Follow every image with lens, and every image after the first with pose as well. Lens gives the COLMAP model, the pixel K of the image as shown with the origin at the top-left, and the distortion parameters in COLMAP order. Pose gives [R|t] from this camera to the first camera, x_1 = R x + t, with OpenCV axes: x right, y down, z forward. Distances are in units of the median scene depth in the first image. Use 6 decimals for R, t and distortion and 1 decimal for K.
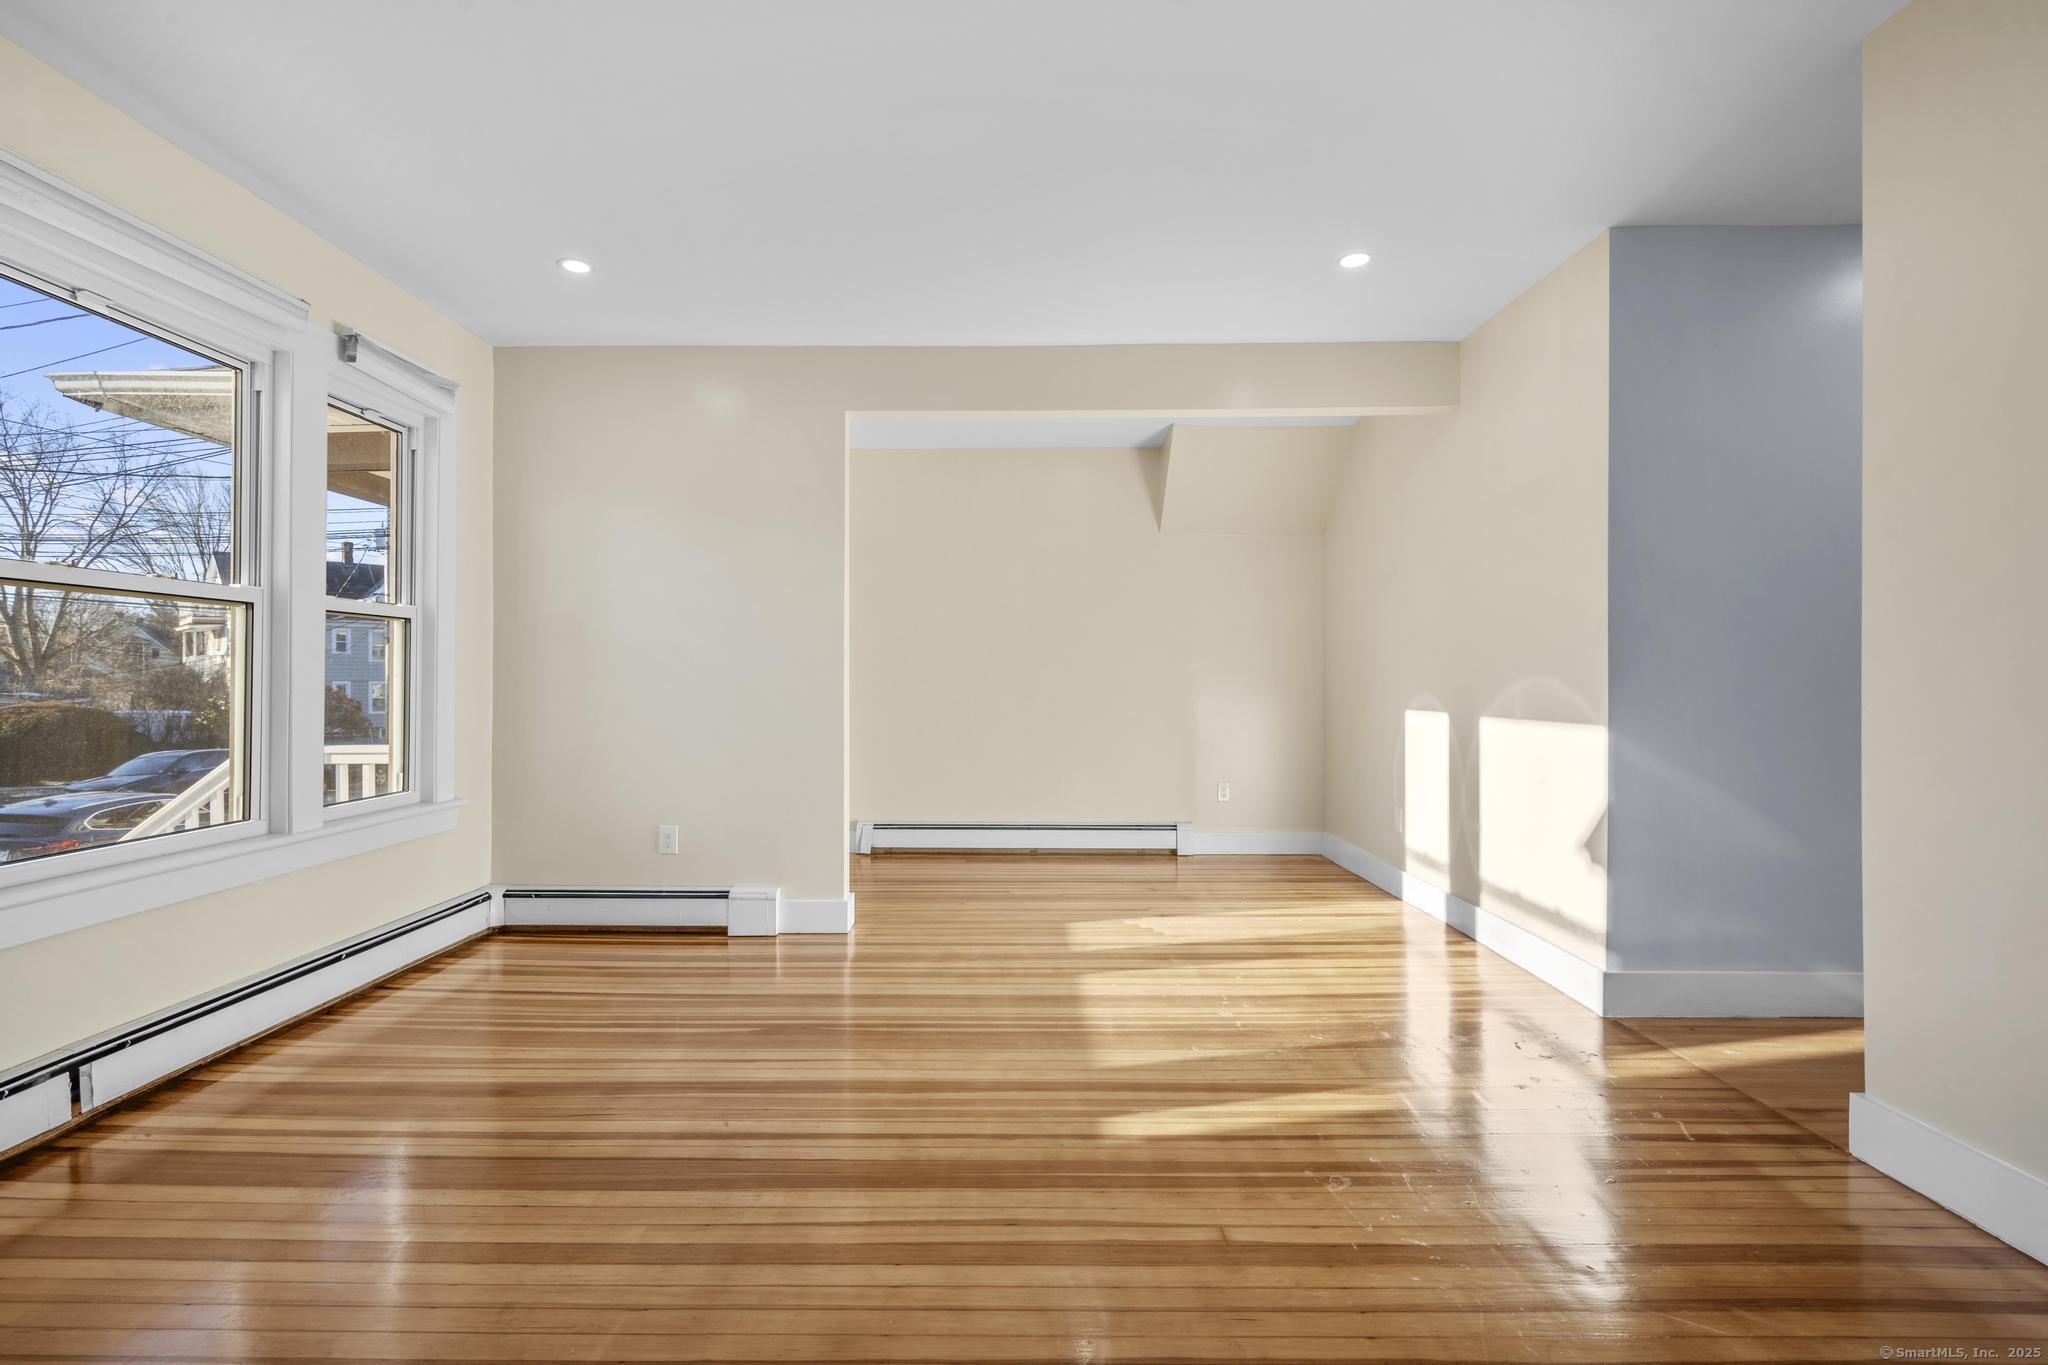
lens RADIAL K [[940.2, 0, 1005.4], [0, 940.2, 666.6], [0, 0, 1]] dist [-0.005776, 0.006212]
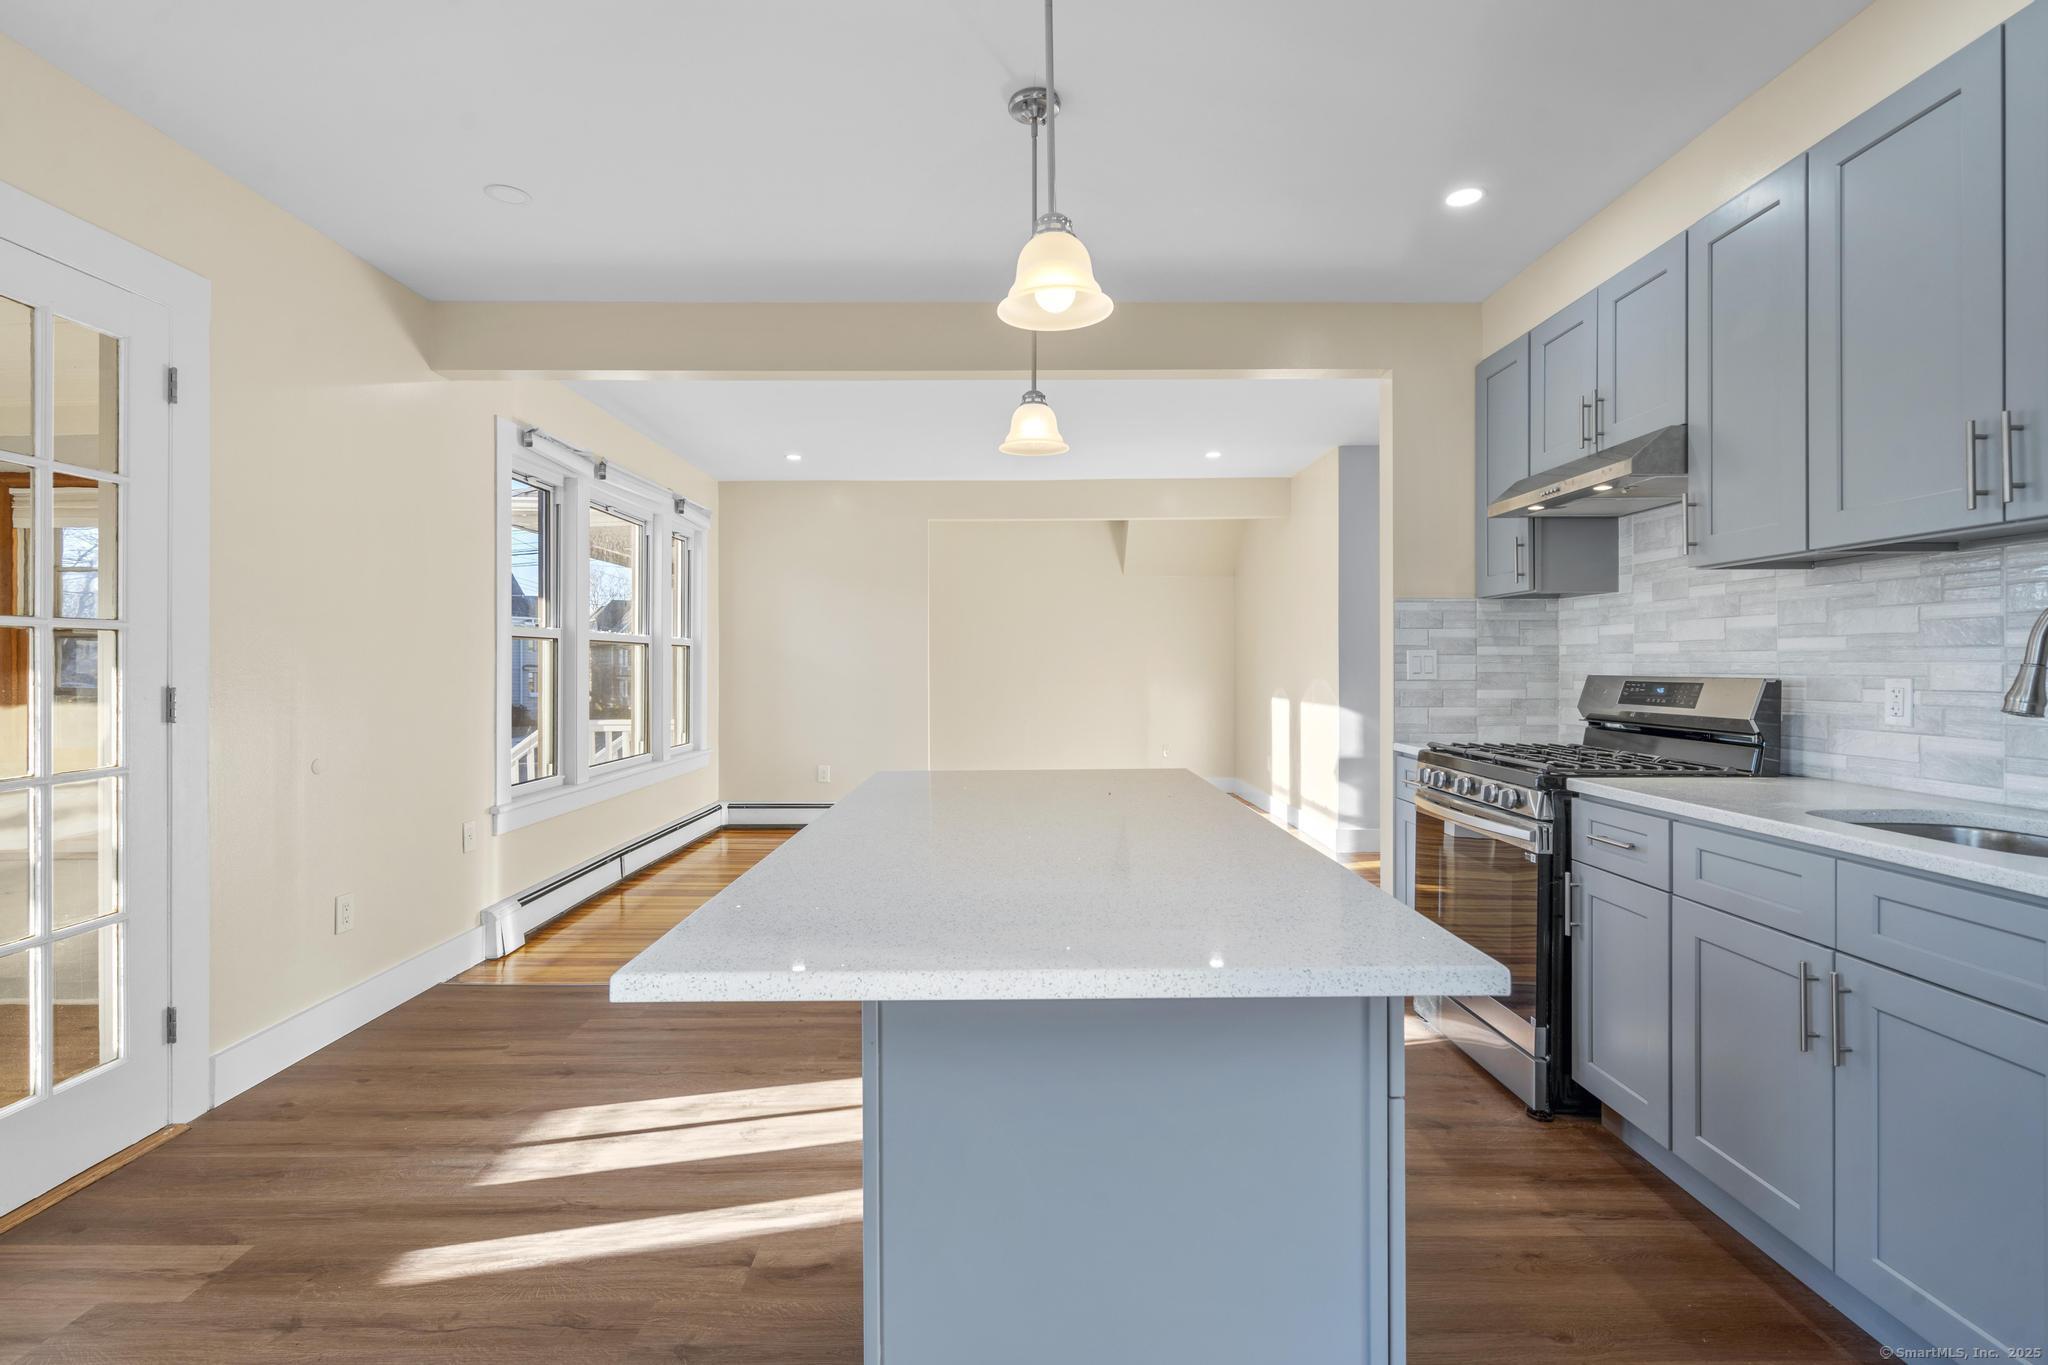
lens RADIAL K [[940.2, 0, 1005.1], [0, 940.2, 671.1], [0, 0, 1]] dist [-0.005776, 0.006212]
pose [[0.999903, -0.003863, 0.013399, -0.054522], [0.003608, 0.999813, 0.018989, -0.036517], [-0.013469, -0.018939, 0.999730, -0.759350]]
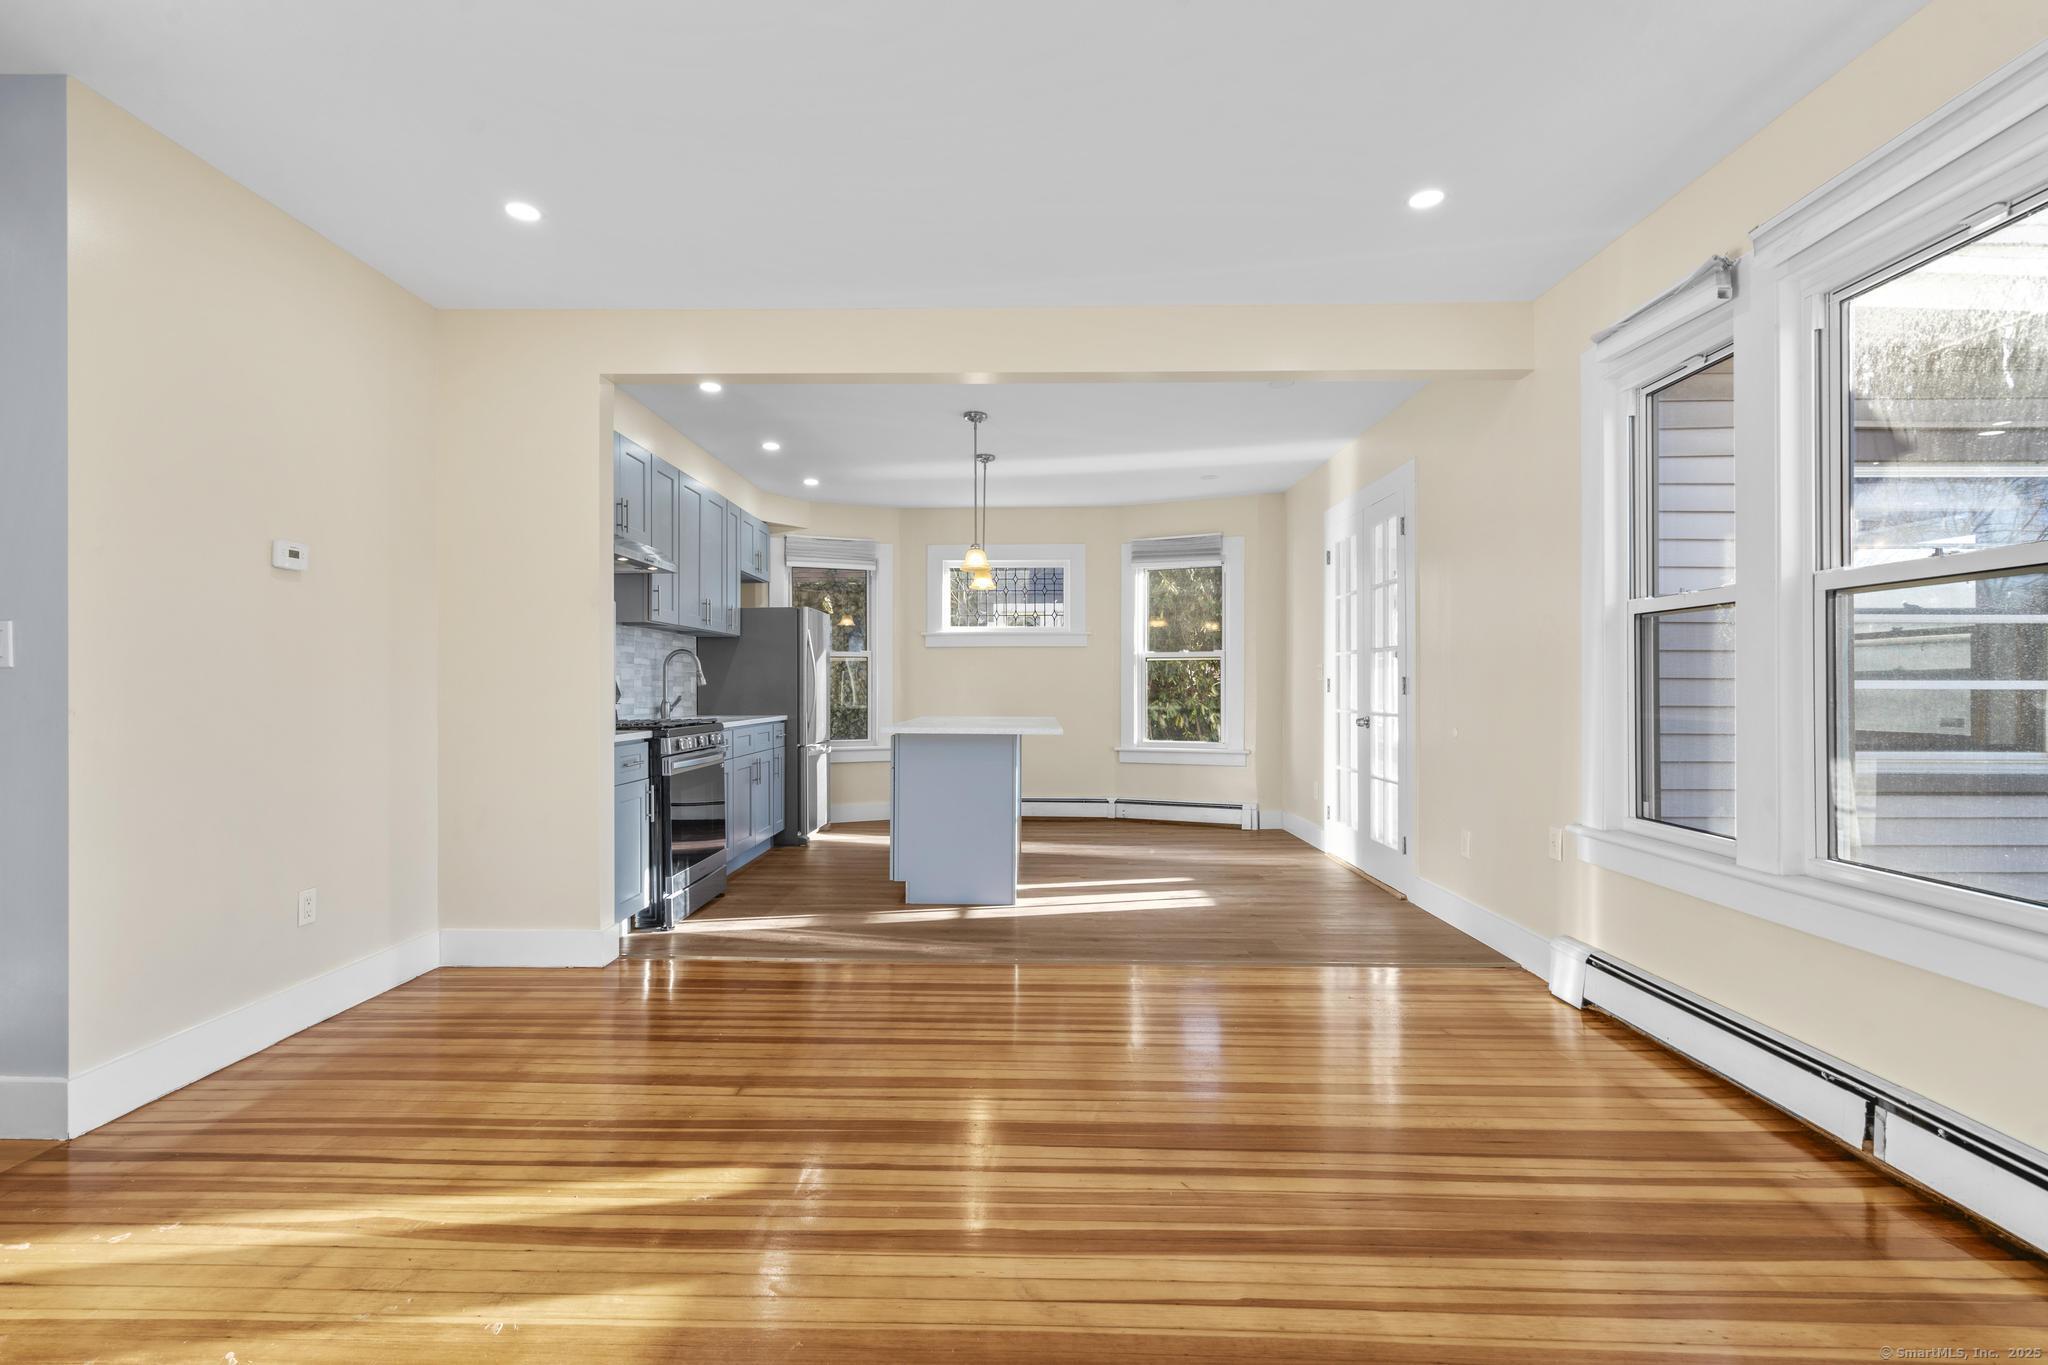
lens RADIAL K [[940.2, 0, 1010.9], [0, 940.2, 692.3], [0, 0, 1]] dist [-0.005776, 0.006212]
pose [[-0.999969, -0.001149, 0.007755, -0.085374], [-0.001222, 0.999955, -0.009438, 0.018185], [-0.007744, -0.009448, -0.999925, 1.170665]]
